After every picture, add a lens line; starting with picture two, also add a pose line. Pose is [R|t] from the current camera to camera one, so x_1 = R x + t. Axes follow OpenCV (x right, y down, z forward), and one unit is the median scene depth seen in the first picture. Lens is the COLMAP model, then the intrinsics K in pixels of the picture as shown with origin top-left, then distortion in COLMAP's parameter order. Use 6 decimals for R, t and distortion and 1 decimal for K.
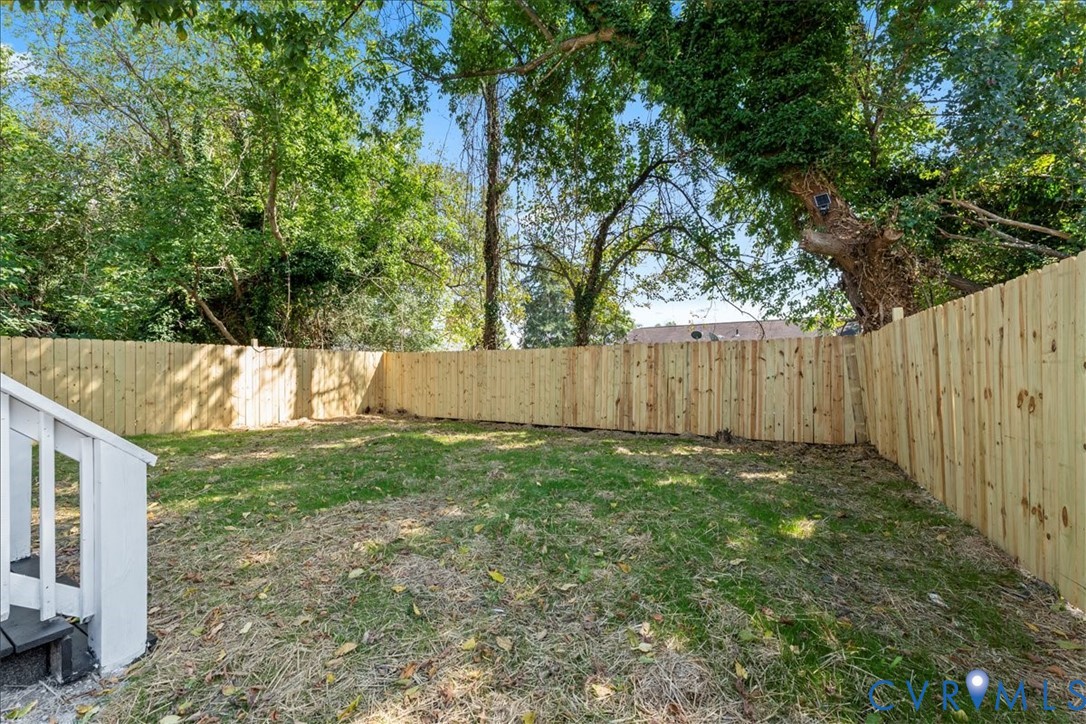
lens RADIAL K [[427.7, 0, 543.0], [0, 427.7, 362.0], [0, 0, 1]] dist [-0.009502, -0.000100]
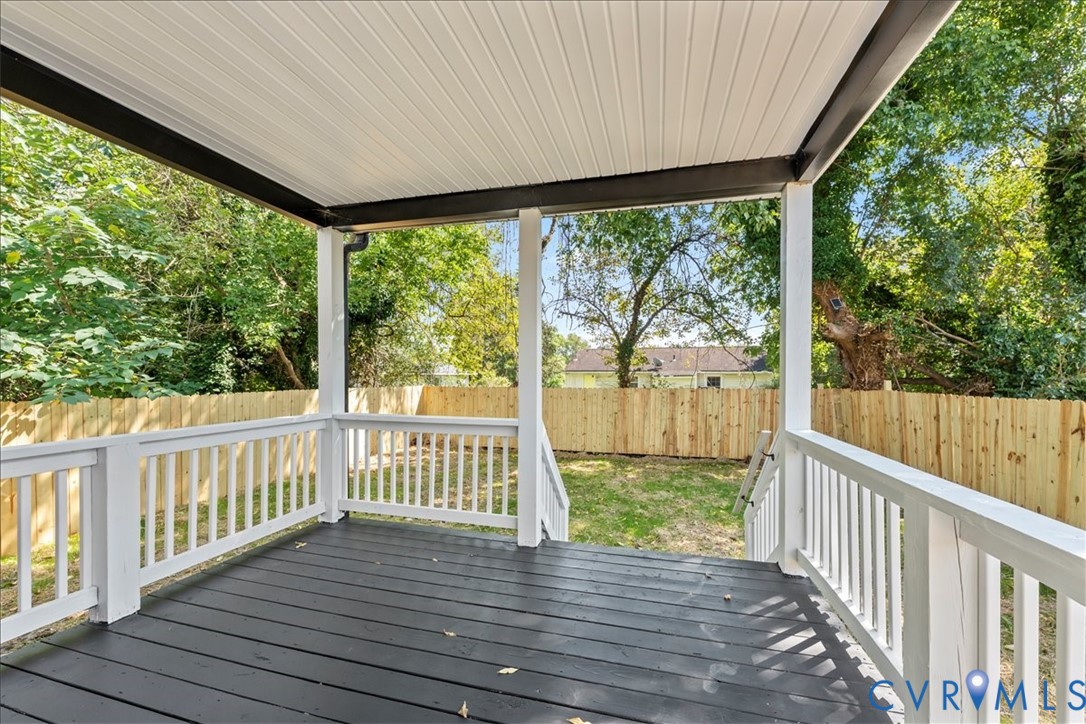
lens RADIAL K [[433.8, 0, 543.3], [0, 433.8, 366.1], [0, 0, 1]] dist [-0.000956, -0.000229]
pose [[0.967486, 0.011244, 0.252676, -0.527440], [-0.010637, 0.999936, -0.003770, -0.102452], [-0.252702, 0.000960, 0.967544, -0.159475]]
